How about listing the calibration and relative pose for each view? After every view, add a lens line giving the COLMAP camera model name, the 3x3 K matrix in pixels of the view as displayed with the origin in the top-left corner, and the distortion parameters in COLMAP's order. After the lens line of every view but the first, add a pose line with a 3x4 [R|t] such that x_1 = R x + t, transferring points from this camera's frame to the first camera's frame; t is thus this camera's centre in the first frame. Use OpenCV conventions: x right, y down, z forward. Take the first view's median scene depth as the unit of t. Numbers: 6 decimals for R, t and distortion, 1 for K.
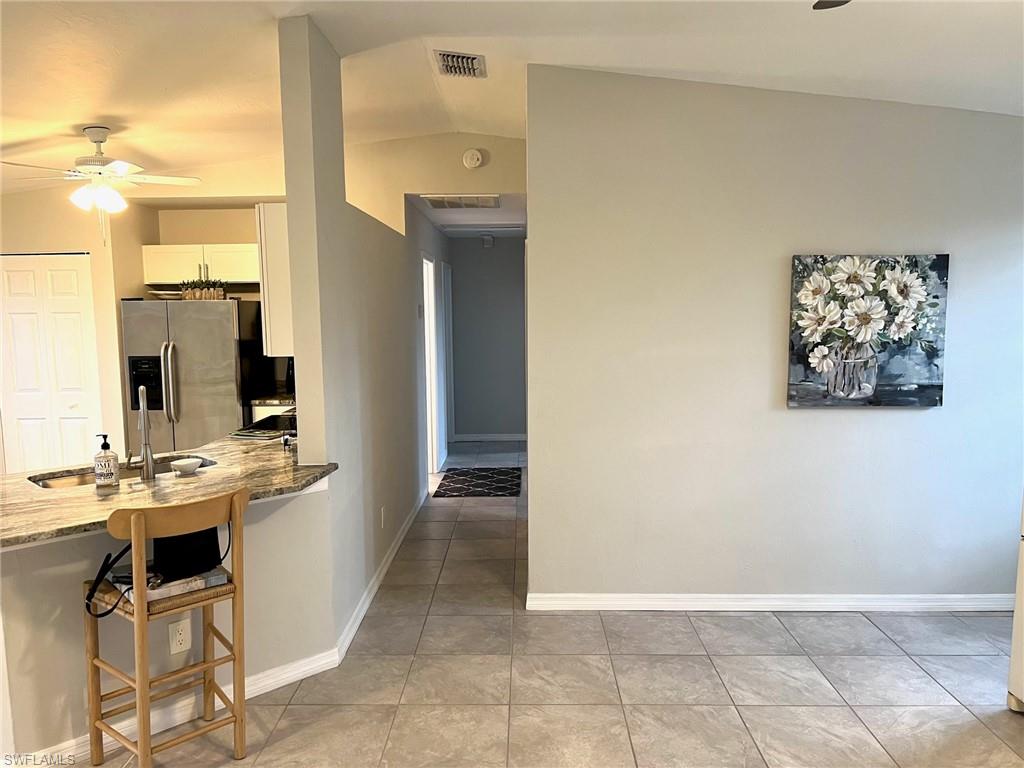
lens RADIAL K [[774.9, 0, 506.7], [0, 774.9, 384.3], [0, 0, 1]] dist [0.043144, -0.045153]
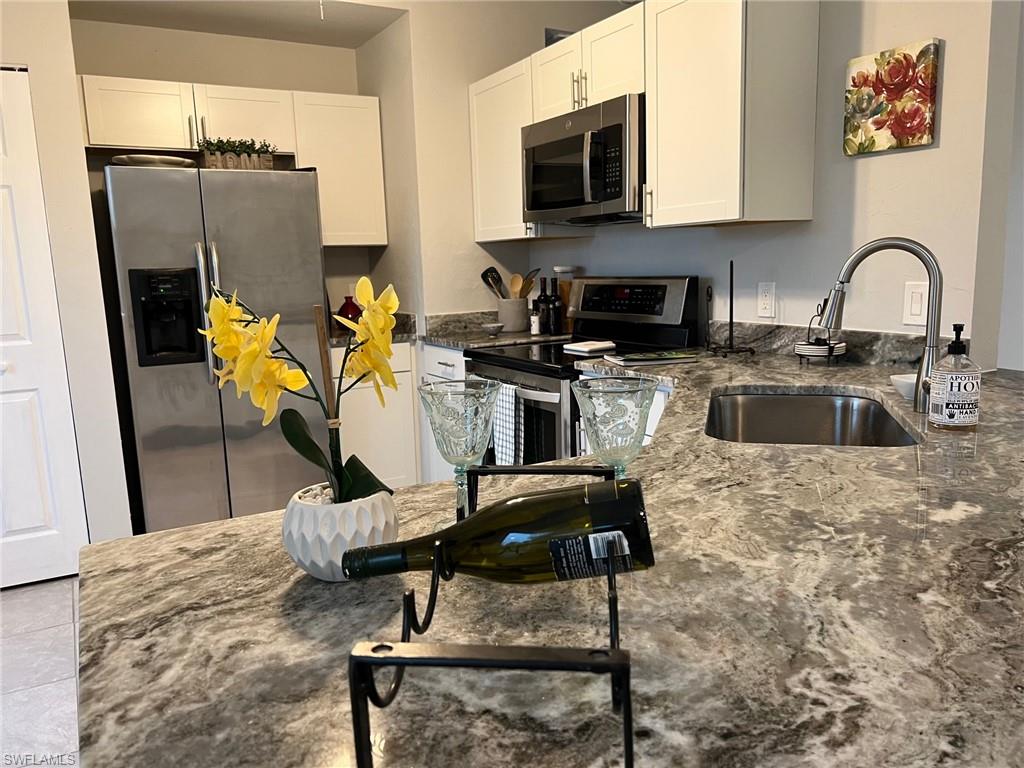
lens RADIAL K [[780.2, 0, 510.3], [0, 780.2, 388.7], [0, 0, 1]] dist [0.037497, -0.043083]
pose [[0.857841, -0.093205, 0.505393, -1.022554], [0.067515, 0.995332, 0.068963, 0.052874], [-0.509462, -0.025038, 0.860129, 0.725806]]
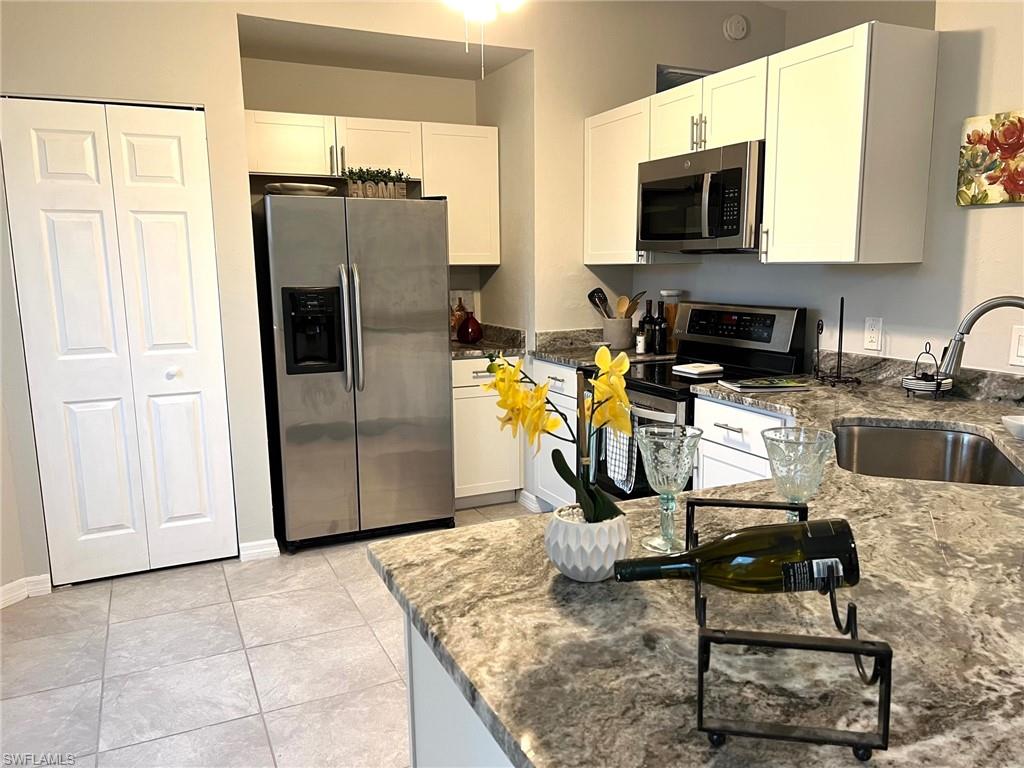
lens RADIAL K [[777.5, 0, 520.8], [0, 777.5, 388.3], [0, 0, 1]] dist [0.046064, -0.059684]
pose [[0.891279, -0.064733, 0.448811, -1.129780], [0.039286, 0.997060, 0.065792, 0.019778], [-0.451751, -0.041007, 0.891201, 0.687332]]
